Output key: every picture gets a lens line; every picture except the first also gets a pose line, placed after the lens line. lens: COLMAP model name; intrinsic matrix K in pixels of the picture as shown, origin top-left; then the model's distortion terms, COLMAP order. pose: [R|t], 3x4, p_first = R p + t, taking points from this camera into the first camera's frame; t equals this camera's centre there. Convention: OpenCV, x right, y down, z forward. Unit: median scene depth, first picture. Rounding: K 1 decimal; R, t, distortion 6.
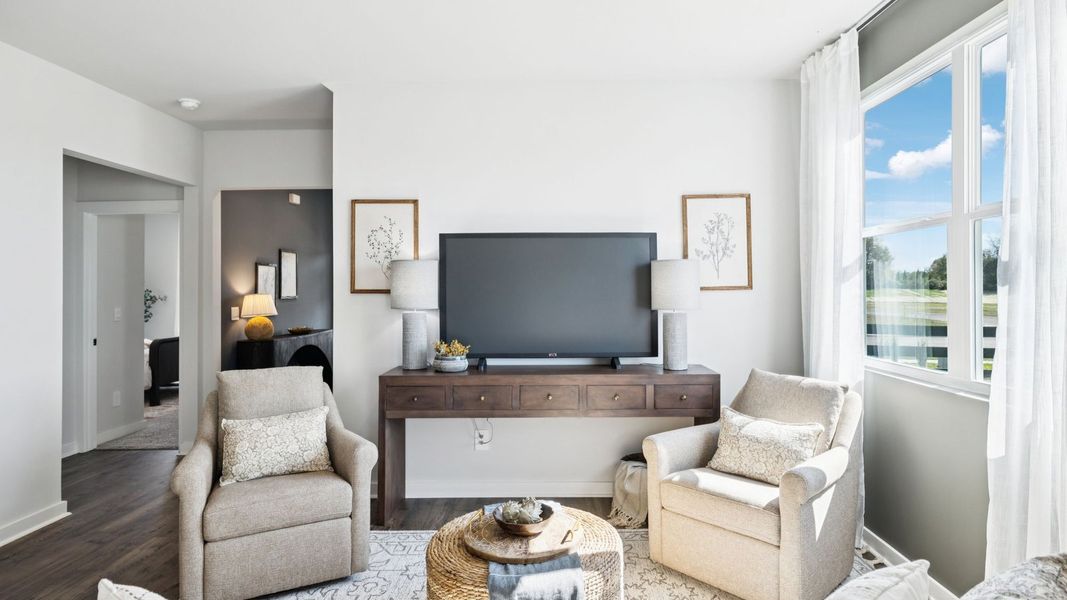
lens RADIAL K [[564.9, 0, 540.9], [0, 564.9, 299.6], [0, 0, 1]] dist [-0.008270, 0.006691]
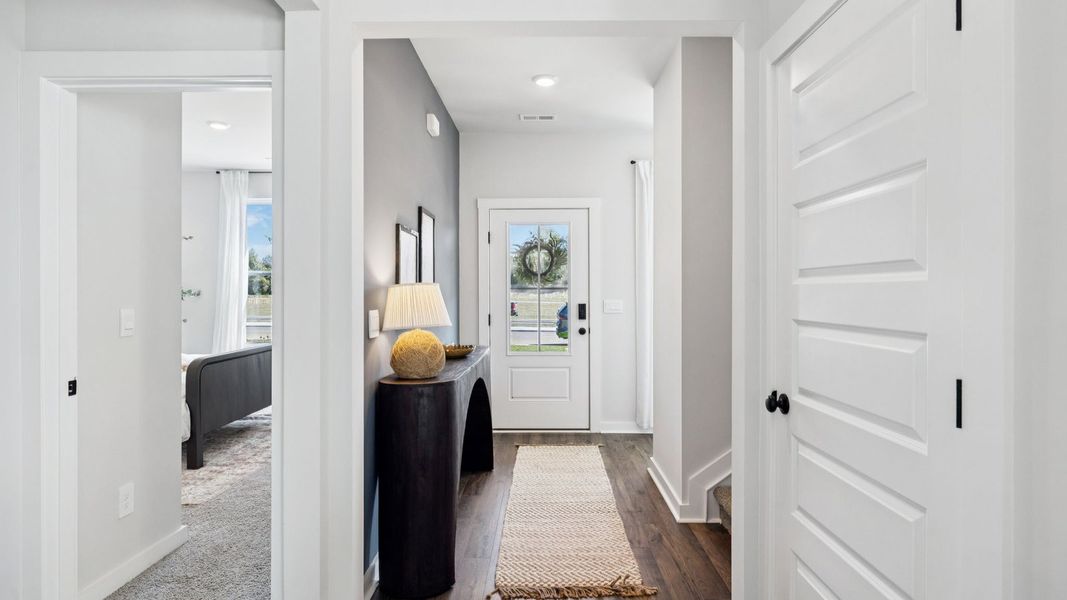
lens RADIAL K [[517.4, 0, 534.2], [0, 517.4, 303.6], [0, 0, 1]] dist [0.002469, -0.002643]
pose [[0.999922, 0.012472, 0.000607, -0.399797], [-0.012480, 0.999815, 0.014625, -0.000547], [-0.000424, -0.014632, 0.999893, 0.551220]]
